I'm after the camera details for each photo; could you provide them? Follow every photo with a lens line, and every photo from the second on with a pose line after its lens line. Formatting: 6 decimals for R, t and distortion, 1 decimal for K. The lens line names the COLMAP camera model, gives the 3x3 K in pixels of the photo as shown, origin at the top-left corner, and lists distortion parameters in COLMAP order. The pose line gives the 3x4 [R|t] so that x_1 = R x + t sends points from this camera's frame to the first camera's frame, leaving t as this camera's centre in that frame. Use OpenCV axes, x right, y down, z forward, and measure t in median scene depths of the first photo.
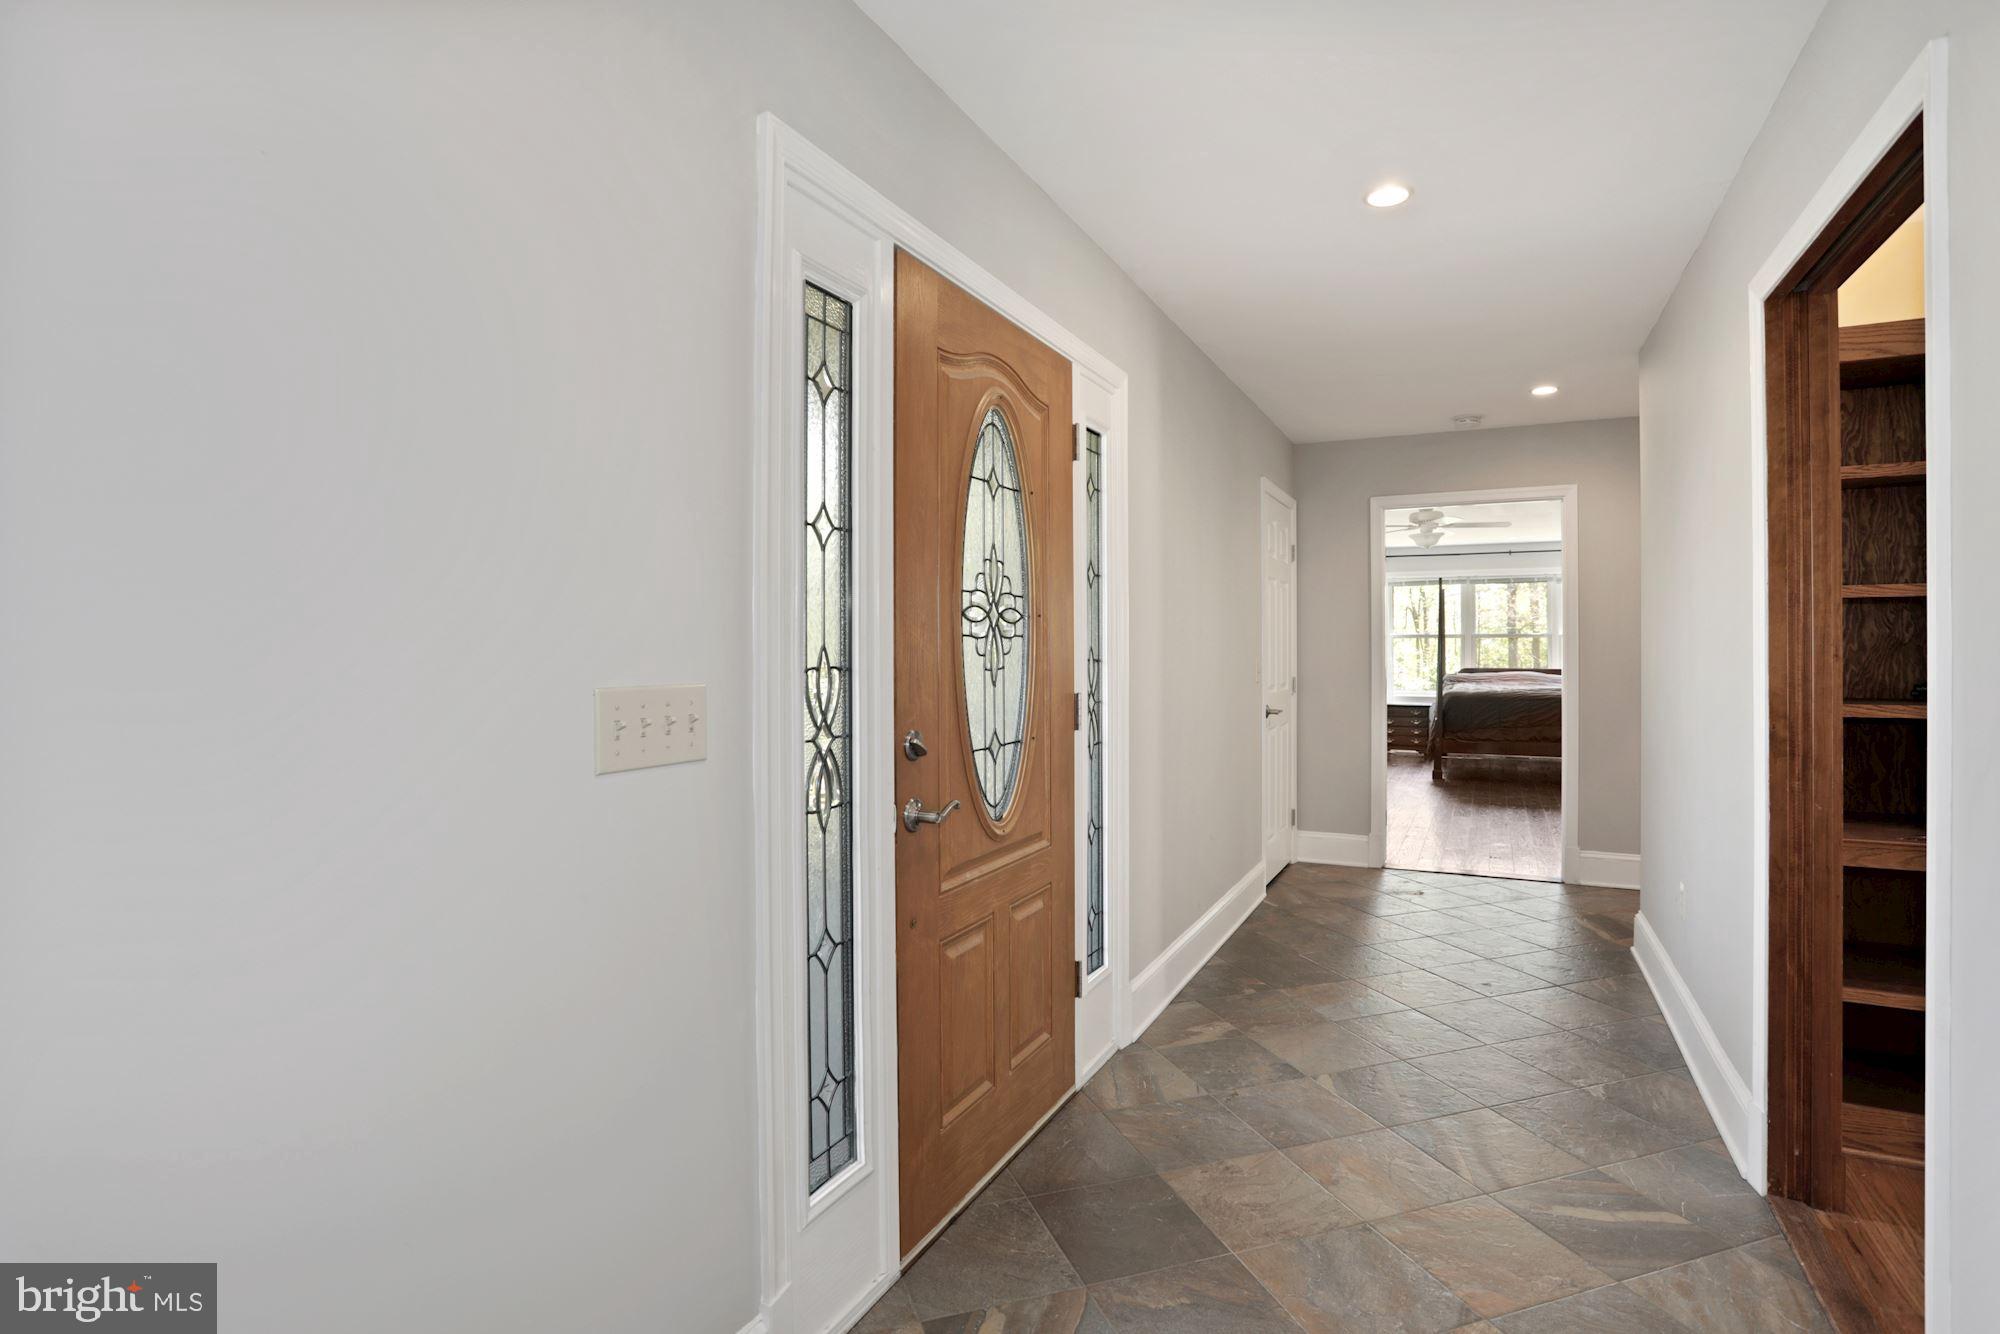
lens RADIAL K [[993.3, 0, 996.7], [0, 993.3, 658.2], [0, 0, 1]] dist [-0.027037, 0.000397]
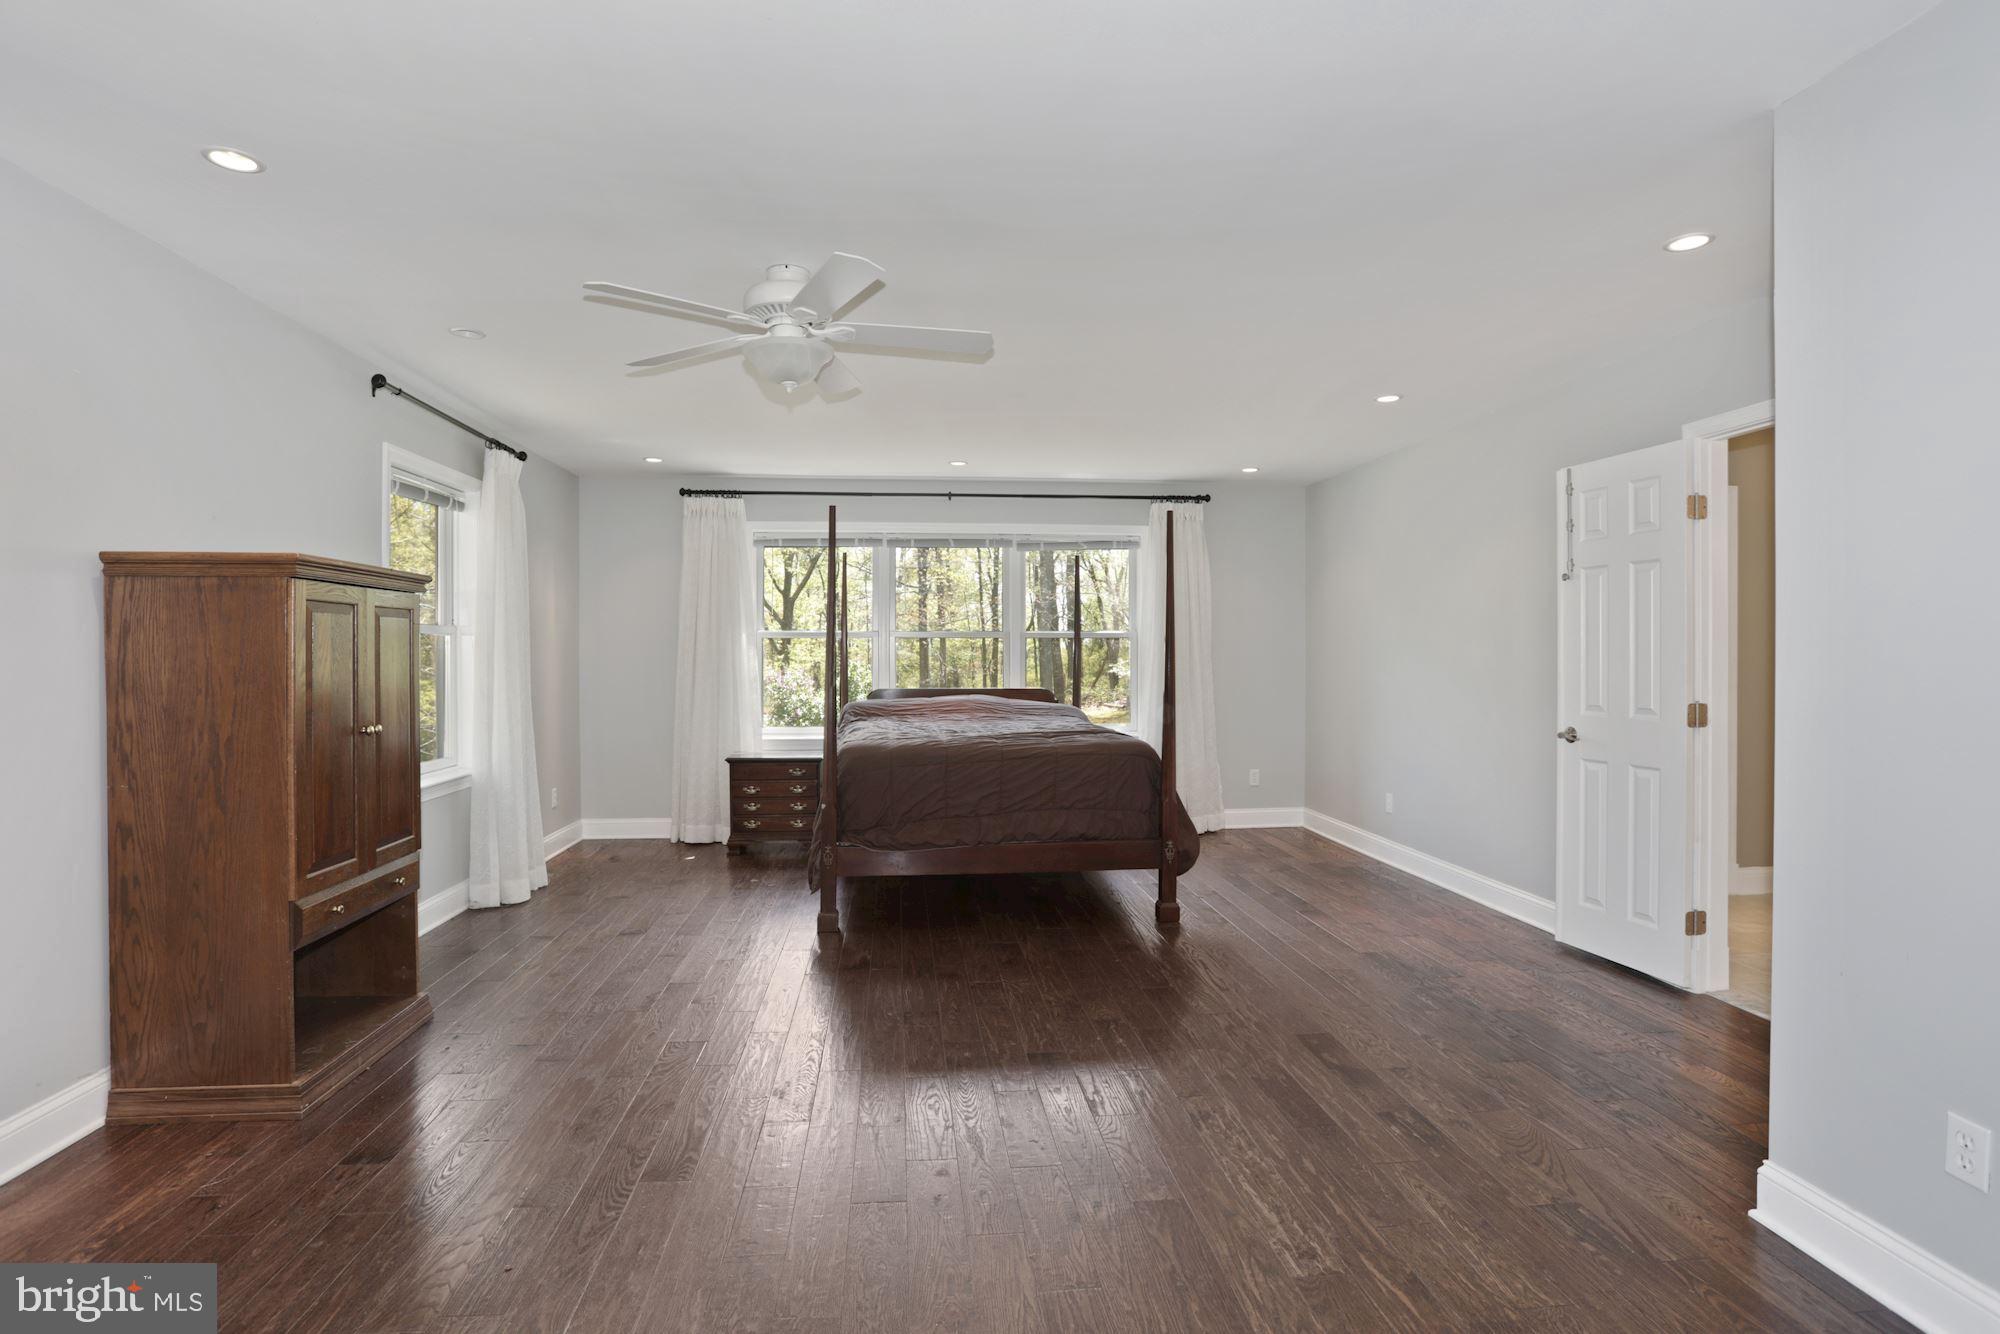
lens RADIAL K [[993.3, 0, 996.7], [0, 993.3, 658.2], [0, 0, 1]] dist [-0.027037, 0.000397]
pose [[0.845745, -0.000015, 0.533587, 0.237065], [0.002910, 0.999985, -0.004584, -0.005748], [-0.533579, 0.005429, 0.845733, 0.502833]]
